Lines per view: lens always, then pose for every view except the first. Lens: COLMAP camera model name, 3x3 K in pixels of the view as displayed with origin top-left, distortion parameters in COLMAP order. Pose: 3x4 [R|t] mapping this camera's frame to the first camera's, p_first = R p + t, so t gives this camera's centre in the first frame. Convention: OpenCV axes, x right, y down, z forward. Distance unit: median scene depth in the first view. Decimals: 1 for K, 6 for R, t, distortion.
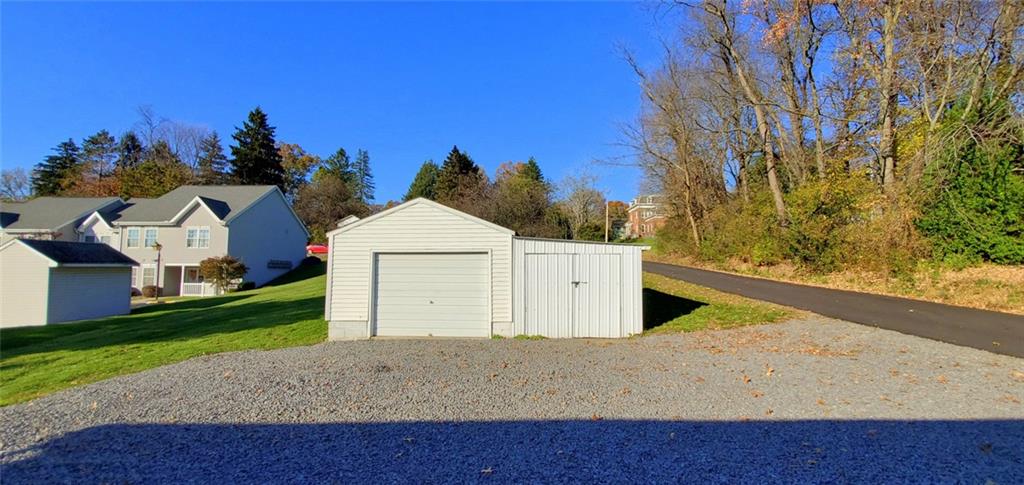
lens RADIAL K [[409.8, 0, 515.3], [0, 409.8, 245.8], [0, 0, 1]] dist [-0.013850, 0.000308]
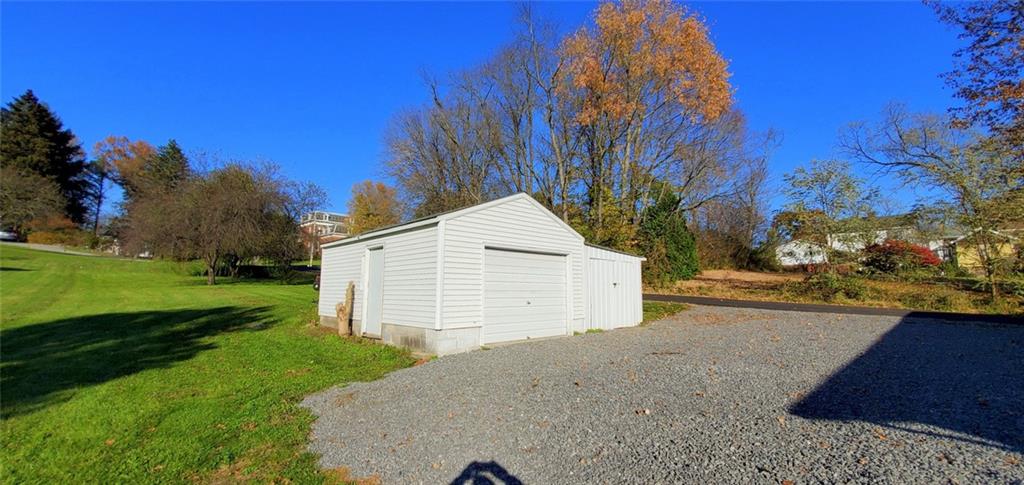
lens RADIAL K [[409.8, 0, 515.3], [0, 409.8, 245.8], [0, 0, 1]] dist [-0.013850, 0.000308]
pose [[0.665643, 0.084564, 0.741464, -0.947740], [-0.043810, 0.996274, -0.074295, 0.077218], [-0.744983, 0.016970, 0.666867, 0.381646]]
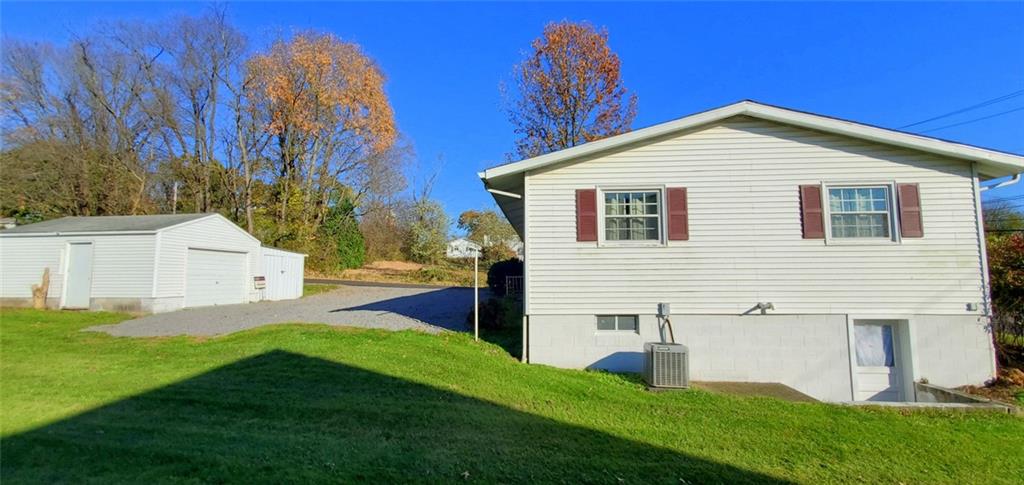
lens RADIAL K [[409.8, 0, 515.3], [0, 409.8, 245.8], [0, 0, 1]] dist [-0.013850, 0.000308]
pose [[0.021671, 0.080898, 0.996487, -1.687669], [-0.051899, 0.995468, -0.079687, 0.063753], [-0.998417, -0.049990, 0.025771, -0.132539]]
